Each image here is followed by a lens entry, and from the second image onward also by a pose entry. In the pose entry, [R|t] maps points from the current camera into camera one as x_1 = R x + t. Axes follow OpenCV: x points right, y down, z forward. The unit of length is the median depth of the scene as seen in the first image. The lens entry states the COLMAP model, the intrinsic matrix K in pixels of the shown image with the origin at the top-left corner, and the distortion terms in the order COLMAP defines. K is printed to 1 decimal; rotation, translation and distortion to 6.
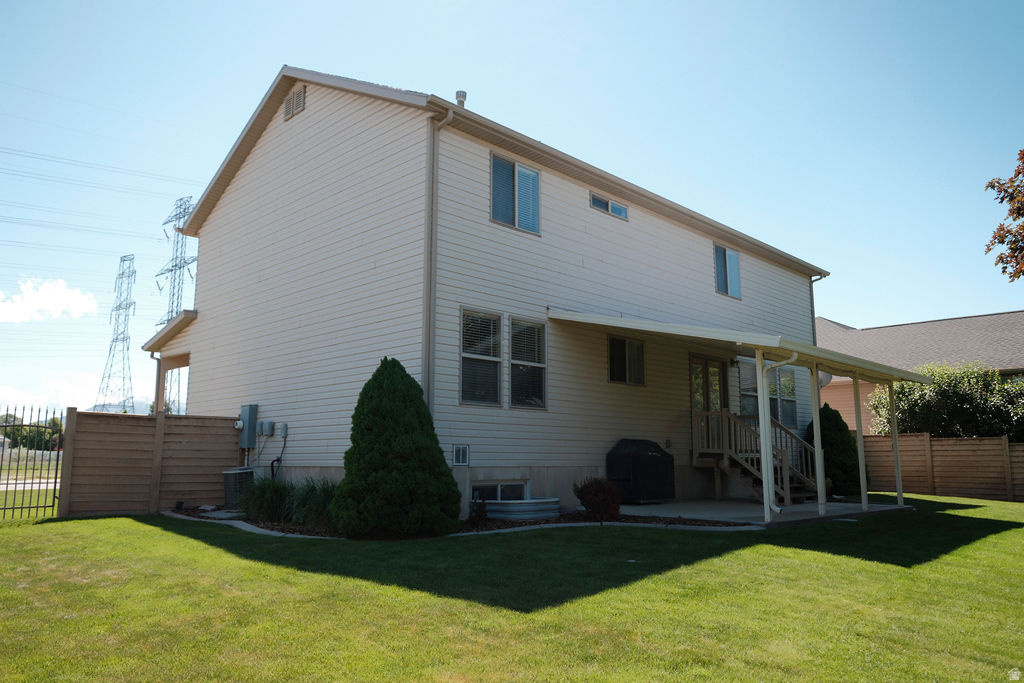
lens RADIAL K [[747.1, 0, 516.8], [0, 747.1, 336.2], [0, 0, 1]] dist [0.005364, -0.003691]
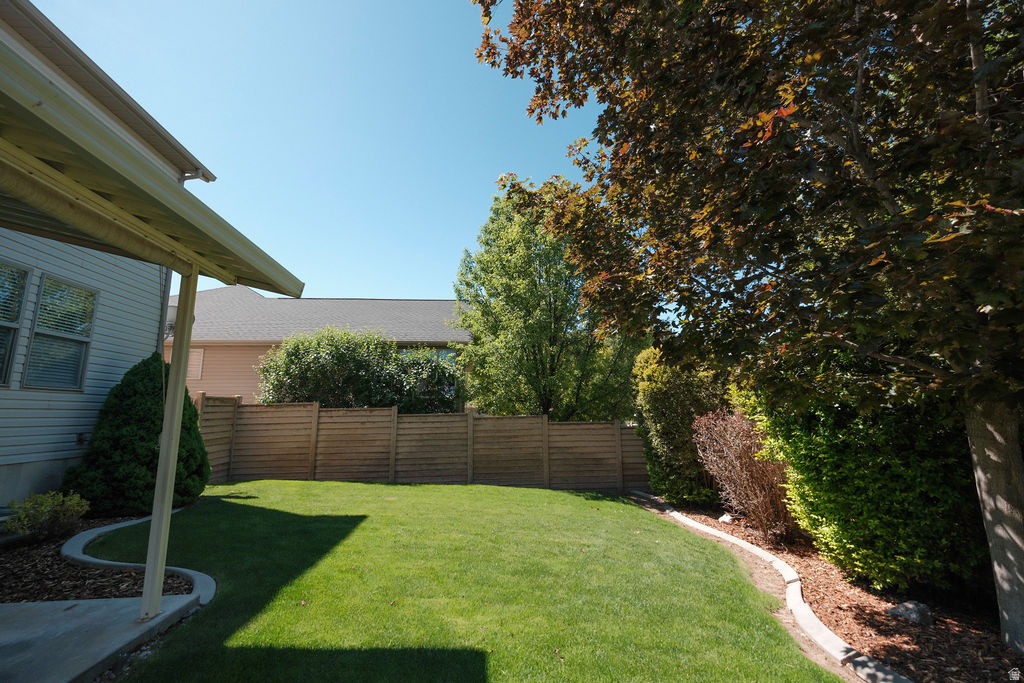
lens RADIAL K [[446.5, 0, 517.0], [0, 446.5, 335.1], [0, 0, 1]] dist [-0.007539, 0.000898]
pose [[0.645952, 0.125747, 0.752950, 0.310804], [-0.111530, 0.991302, -0.069873, 0.064689], [-0.755187, -0.038842, 0.654358, 0.508610]]
